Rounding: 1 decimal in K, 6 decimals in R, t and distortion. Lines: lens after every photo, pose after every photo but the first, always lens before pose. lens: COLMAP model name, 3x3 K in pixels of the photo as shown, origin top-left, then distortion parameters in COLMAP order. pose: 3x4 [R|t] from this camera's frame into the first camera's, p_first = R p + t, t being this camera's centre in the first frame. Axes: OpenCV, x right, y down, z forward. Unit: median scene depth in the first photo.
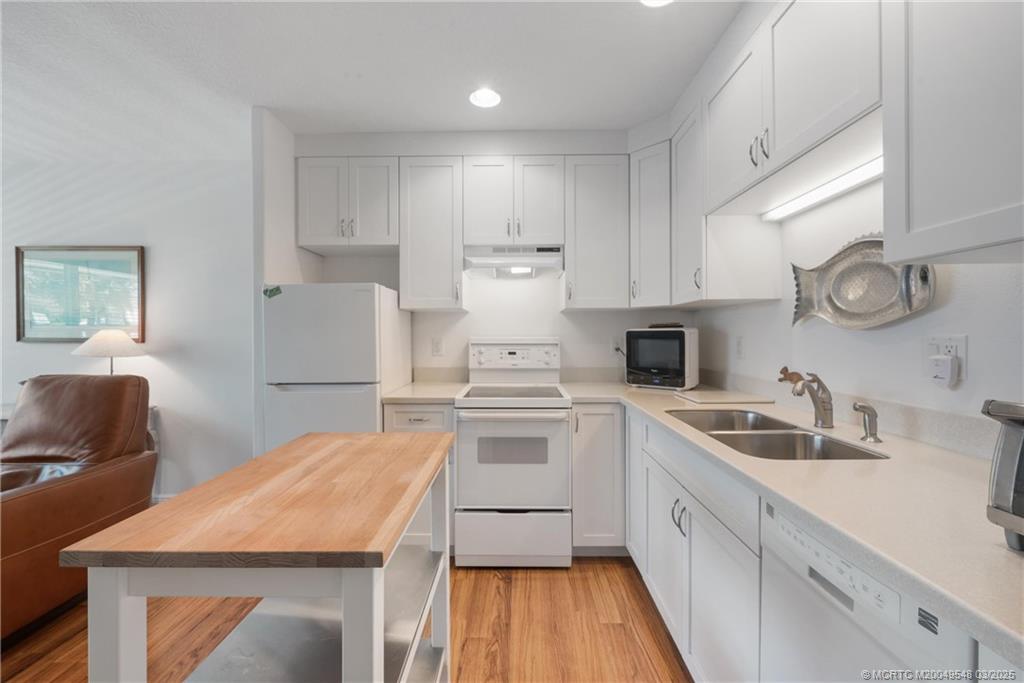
lens RADIAL K [[409.6, 0, 514.2], [0, 409.6, 339.6], [0, 0, 1]] dist [-0.000764, -0.000213]
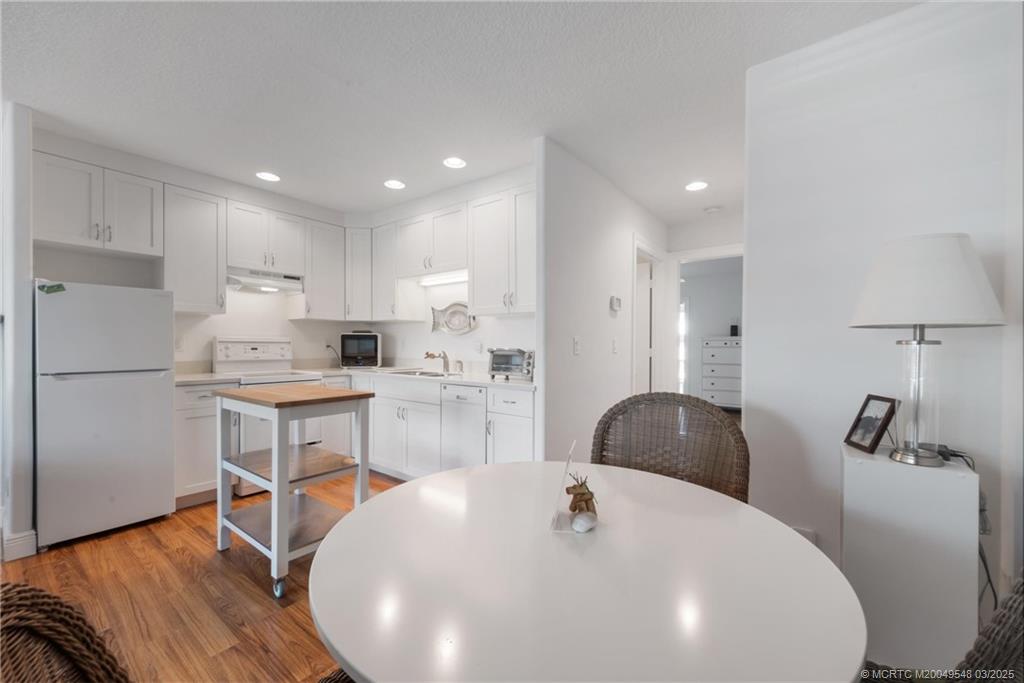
lens RADIAL K [[405.9, 0, 515.6], [0, 405.9, 347.5], [0, 0, 1]] dist [0.000636, -0.000057]
pose [[0.594382, 0.001507, 0.804181, -0.637435], [0.001774, 0.999993, -0.003186, 0.039491], [-0.804181, 0.003320, 0.594375, -0.538035]]
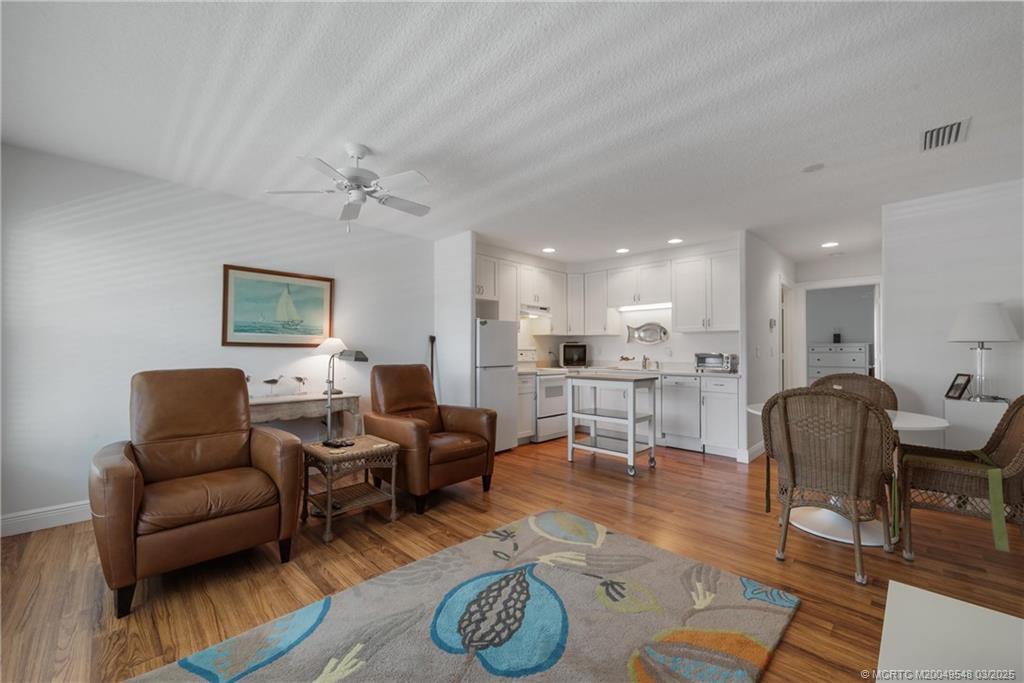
lens RADIAL K [[405.9, 0, 515.6], [0, 405.9, 347.5], [0, 0, 1]] dist [0.000636, -0.000057]
pose [[0.692360, 0.011025, 0.721468, -1.736421], [0.004714, 0.999793, -0.019801, 0.045340], [-0.721537, 0.017111, 0.692164, -0.483729]]
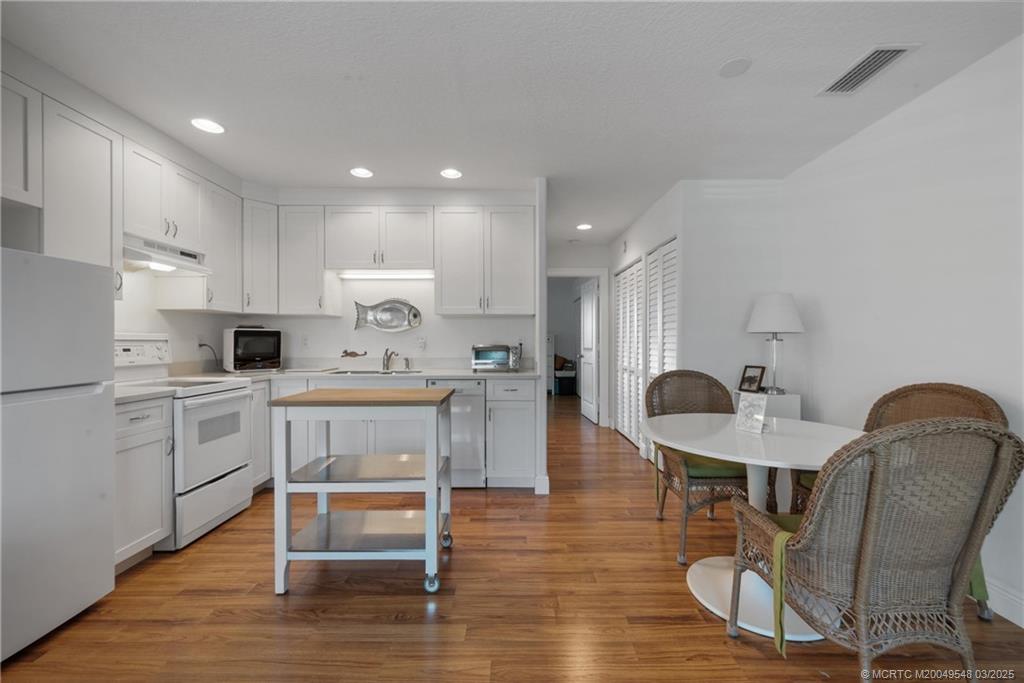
lens RADIAL K [[409.6, 0, 514.2], [0, 409.6, 339.6], [0, 0, 1]] dist [-0.000764, -0.000213]
pose [[-0.014984, 0.006741, 0.999865, -1.082476], [0.011421, 0.999913, -0.006570, 0.029281], [-0.999823, 0.011321, -0.015060, 0.137907]]
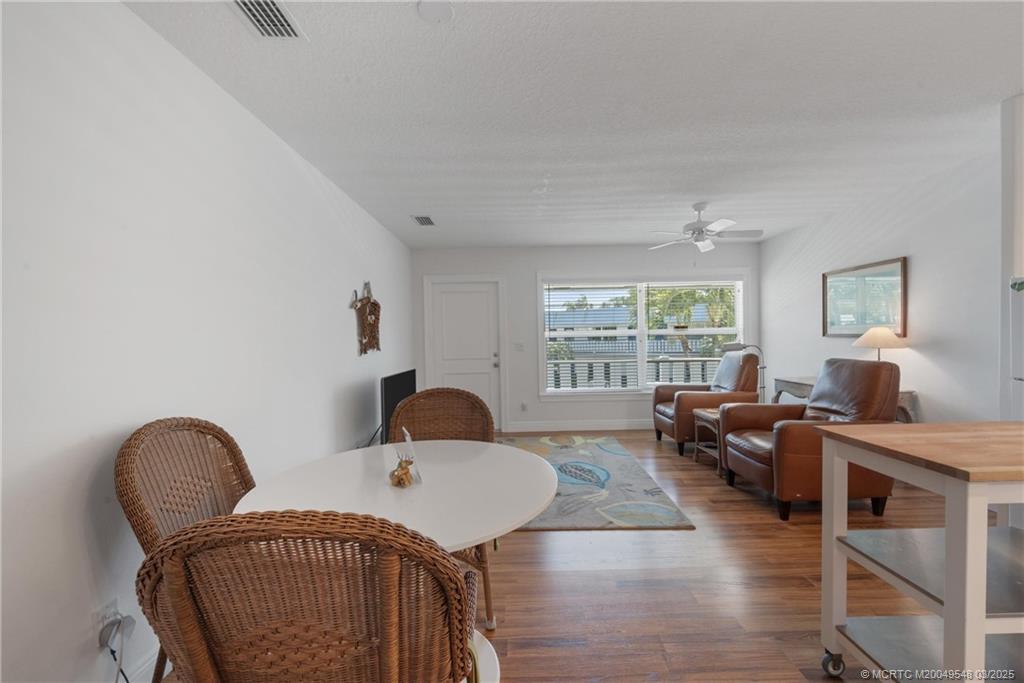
lens RADIAL K [[405.9, 0, 515.6], [0, 405.9, 347.5], [0, 0, 1]] dist [0.000636, -0.000057]
pose [[0.020191, 0.023737, -0.999514, 0.311163], [0.008687, 0.999676, 0.023916, -0.000626], [0.999758, -0.009165, 0.019978, -0.197304]]
